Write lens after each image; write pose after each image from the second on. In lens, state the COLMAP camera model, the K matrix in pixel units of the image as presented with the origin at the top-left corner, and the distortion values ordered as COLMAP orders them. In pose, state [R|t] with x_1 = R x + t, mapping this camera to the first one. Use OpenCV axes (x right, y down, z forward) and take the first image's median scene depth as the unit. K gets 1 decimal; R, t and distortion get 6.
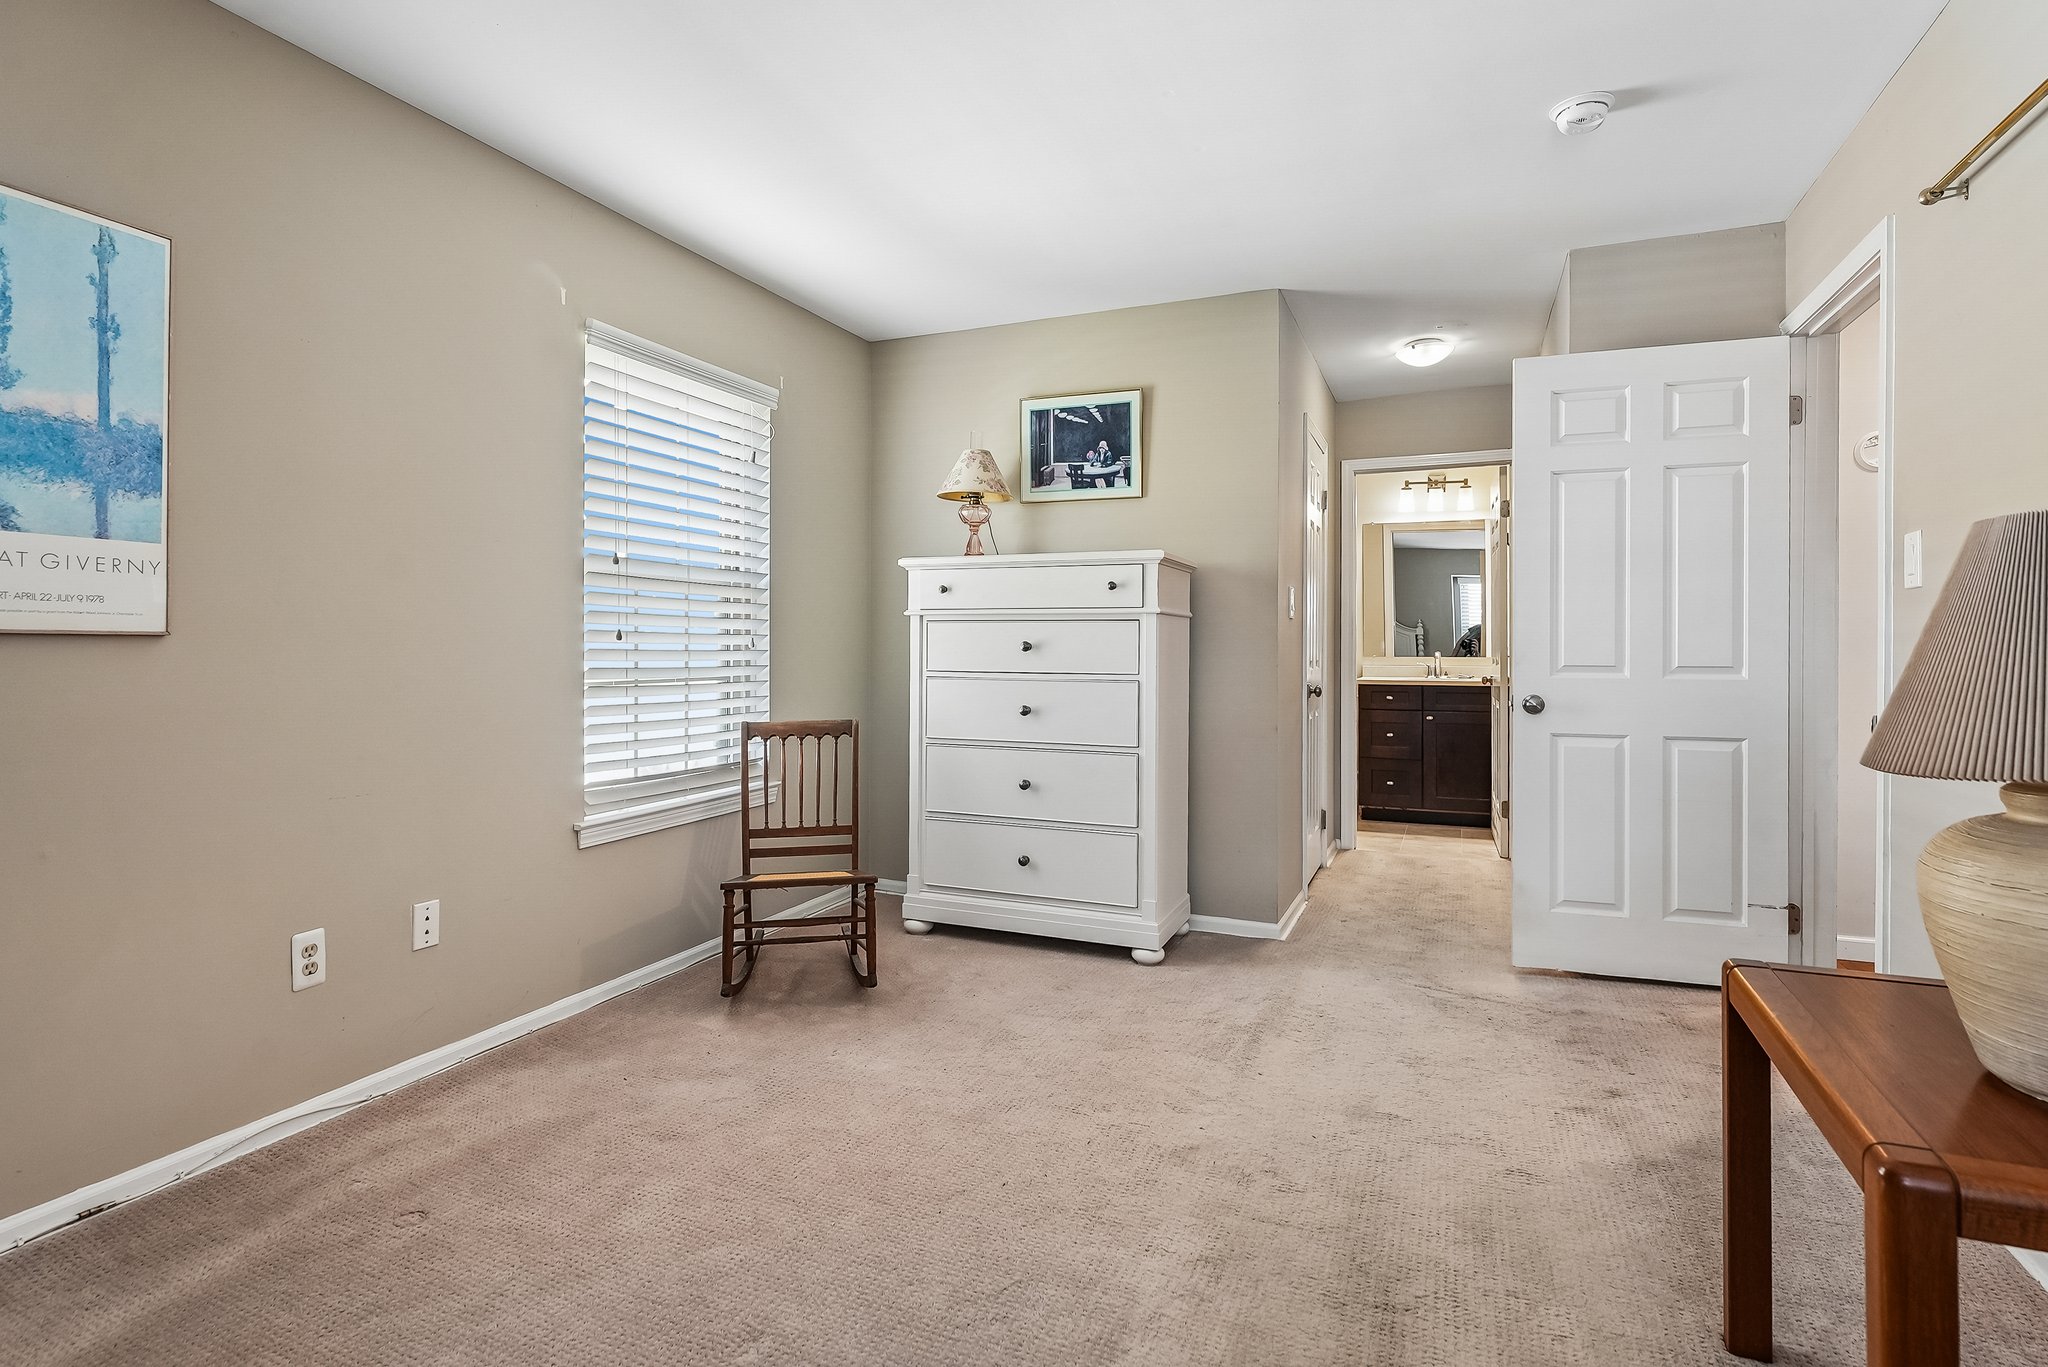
lens RADIAL K [[1035.7, 0, 1086.5], [0, 1035.7, 639.0], [0, 0, 1]] dist [-0.002605, 0.001834]
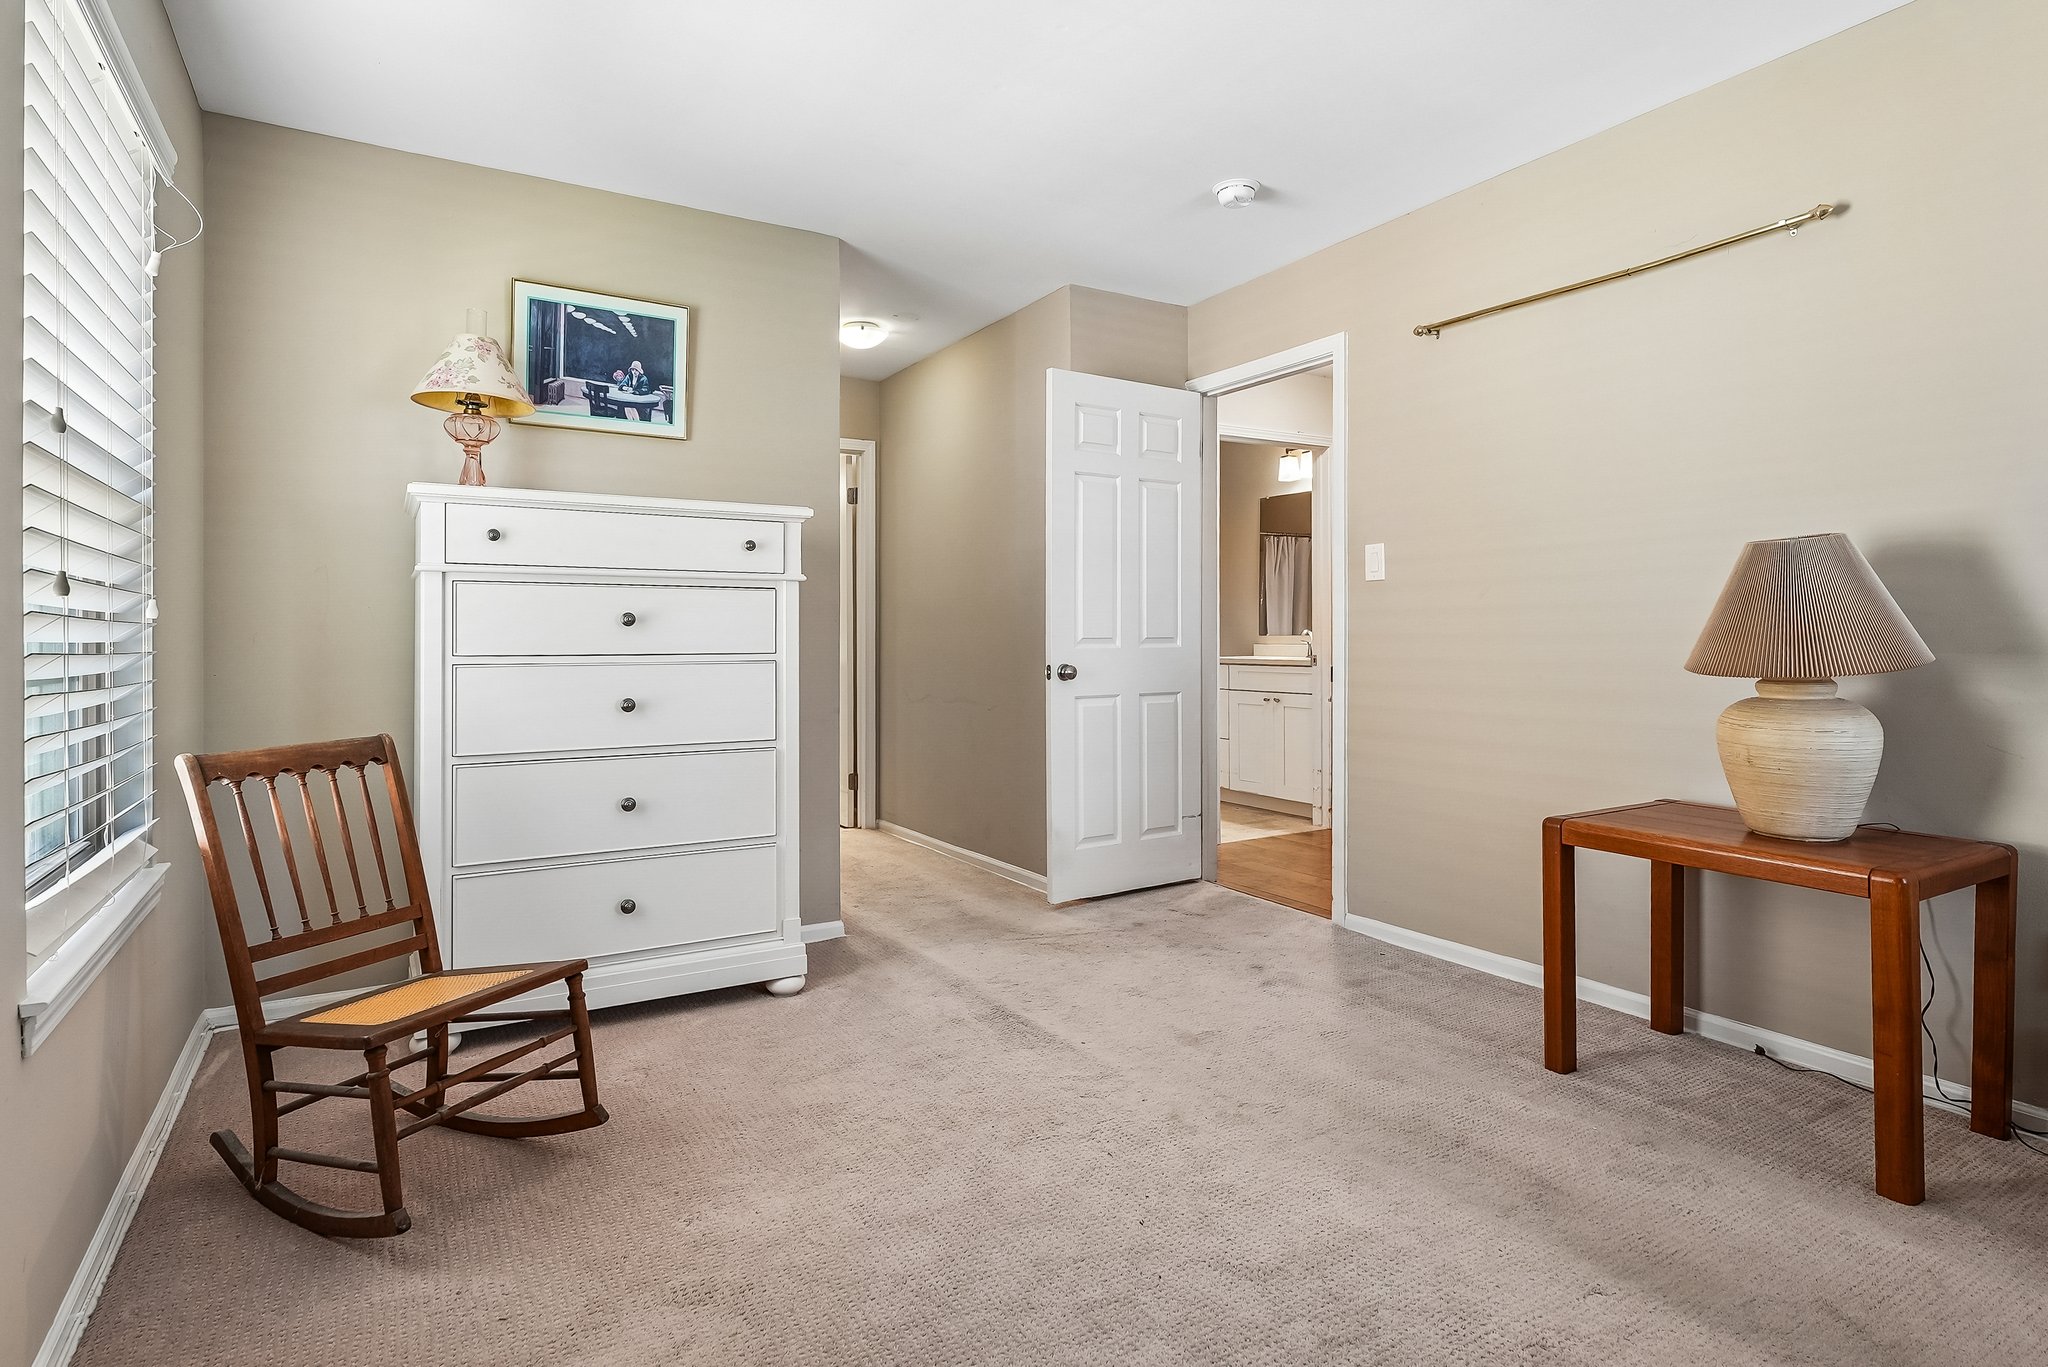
lens RADIAL K [[1058.7, 0, 996.0], [0, 1058.7, 625.9], [0, 0, 1]] dist [-0.004055, 0.003397]
pose [[0.601194, 0.003144, 0.799097, -0.491164], [0.002688, 0.999979, -0.005956, 0.016798], [-0.799098, 0.005729, 0.601173, 0.317299]]
